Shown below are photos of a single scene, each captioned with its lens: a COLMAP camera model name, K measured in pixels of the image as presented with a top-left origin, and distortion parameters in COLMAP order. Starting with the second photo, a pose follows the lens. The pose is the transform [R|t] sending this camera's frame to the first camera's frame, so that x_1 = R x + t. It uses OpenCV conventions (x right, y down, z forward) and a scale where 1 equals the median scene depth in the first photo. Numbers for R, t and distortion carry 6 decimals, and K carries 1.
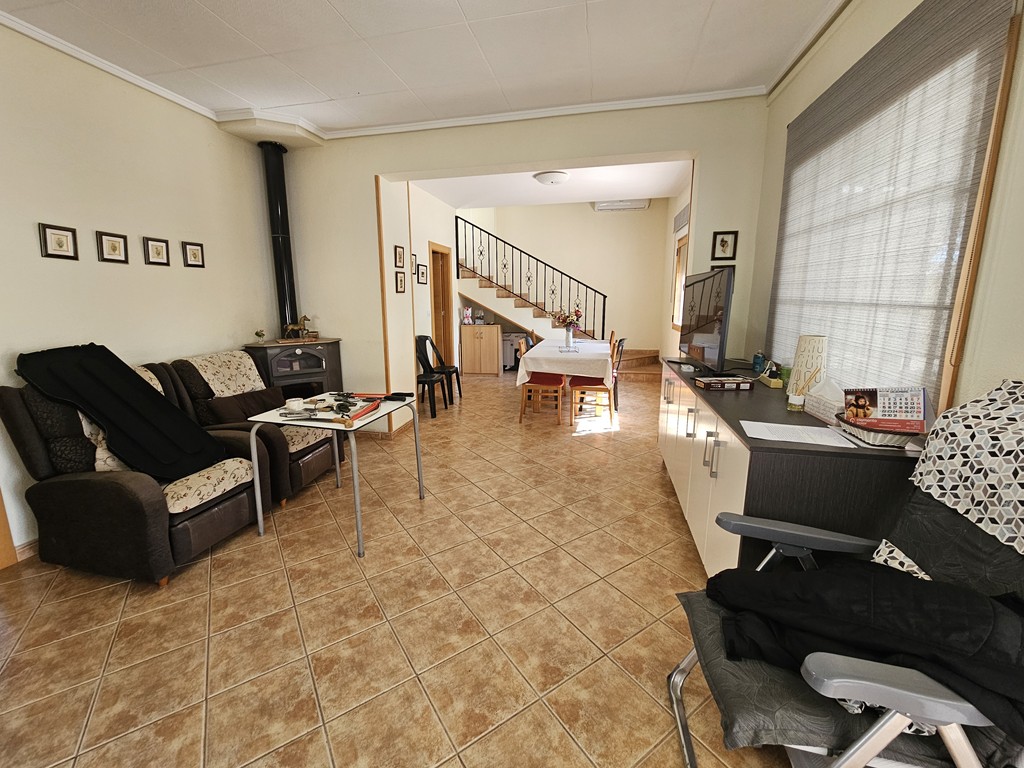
lens RADIAL K [[425.9, 0, 507.7], [0, 425.9, 372.2], [0, 0, 1]] dist [-0.001392, -0.000135]
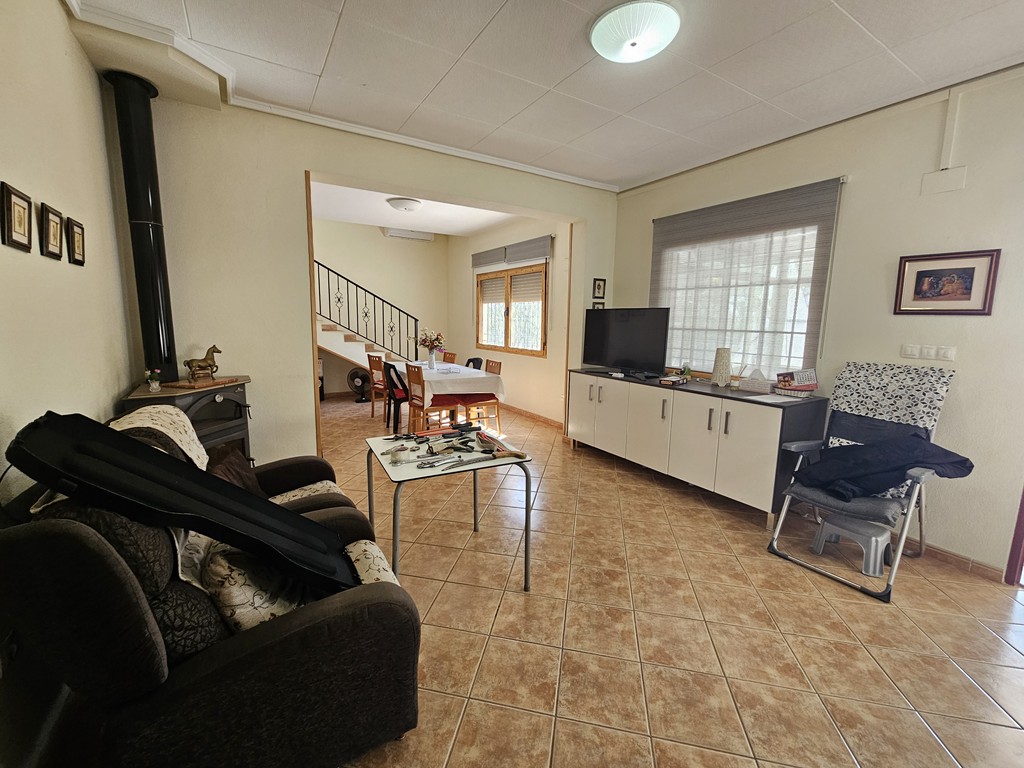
lens RADIAL K [[425.9, 0, 507.7], [0, 425.9, 372.2], [0, 0, 1]] dist [-0.001392, -0.000135]
pose [[0.711342, -0.071107, 0.699240, -0.937037], [0.104717, 0.994487, -0.005398, -0.055716], [-0.695001, 0.077062, 0.714867, 0.277932]]
